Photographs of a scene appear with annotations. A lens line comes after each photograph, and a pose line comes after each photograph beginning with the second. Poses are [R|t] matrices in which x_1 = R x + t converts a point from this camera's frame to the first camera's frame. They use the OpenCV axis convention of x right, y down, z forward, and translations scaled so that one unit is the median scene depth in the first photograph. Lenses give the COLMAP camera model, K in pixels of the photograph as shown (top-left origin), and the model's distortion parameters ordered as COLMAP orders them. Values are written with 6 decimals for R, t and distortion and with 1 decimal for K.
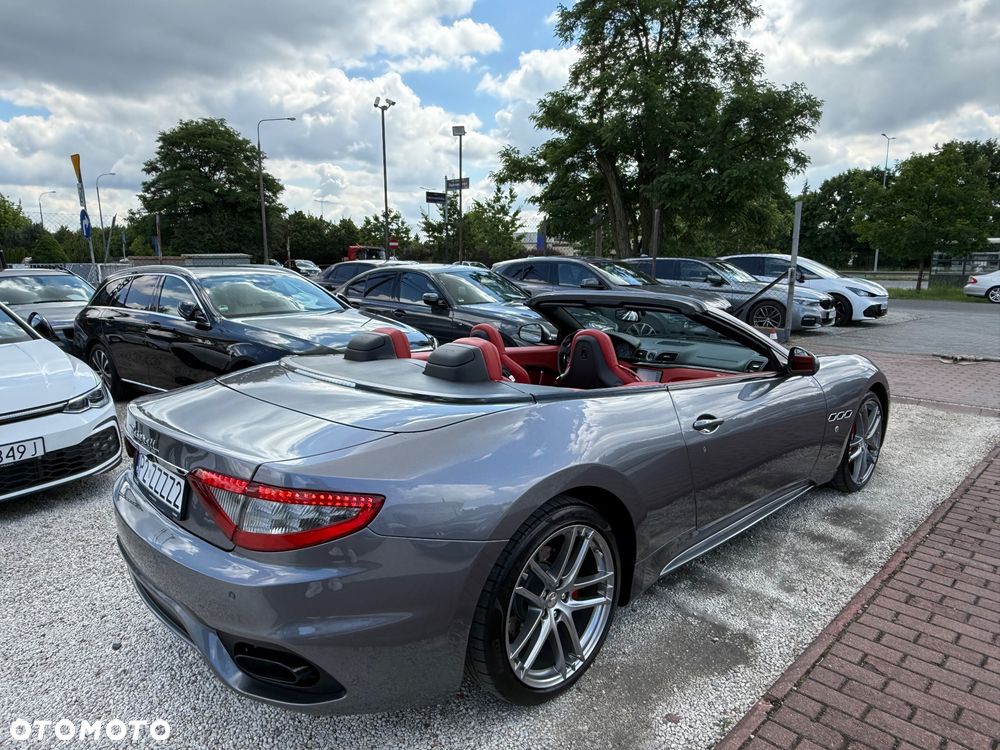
lens RADIAL K [[638.0, 0, 492.2], [0, 638.0, 380.3], [0, 0, 1]] dist [-0.013574, 0.011366]
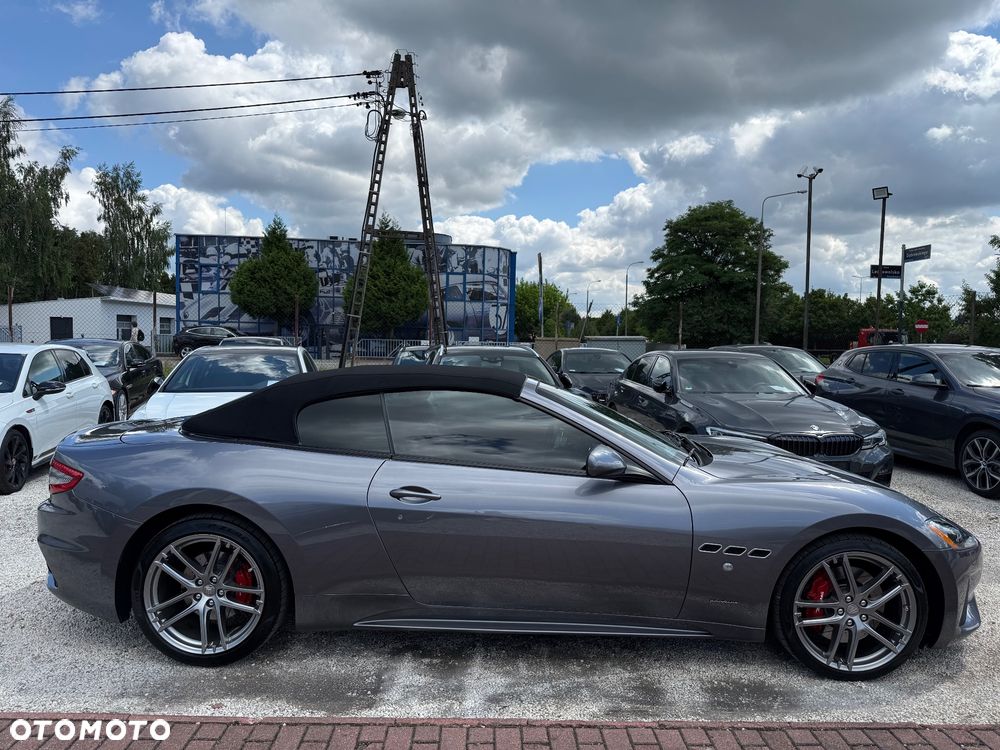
lens RADIAL K [[705.4, 0, 499.1], [0, 705.4, 382.8], [0, 0, 1]] dist [0.020649, -0.029481]
pose [[0.728416, 0.055912, -0.682850, 0.861483], [-0.143987, 0.986899, -0.072788, -0.039861], [0.669834, 0.151342, 0.726924, 0.139555]]
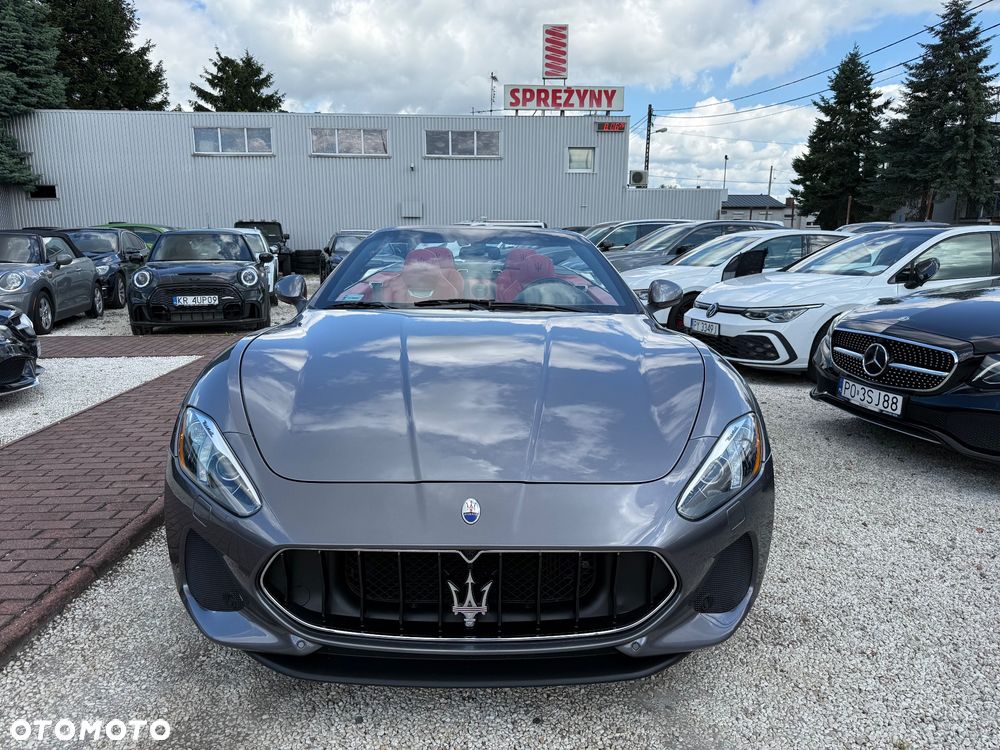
lens RADIAL K [[705.4, 0, 501.3], [0, 705.4, 390.0], [0, 0, 1]] dist [0.020649, -0.029481]
pose [[-0.652744, 0.155484, -0.741451, 0.917000], [-0.145184, 0.934898, 0.323864, -0.236684], [0.743537, 0.319047, -0.587675, 1.596493]]
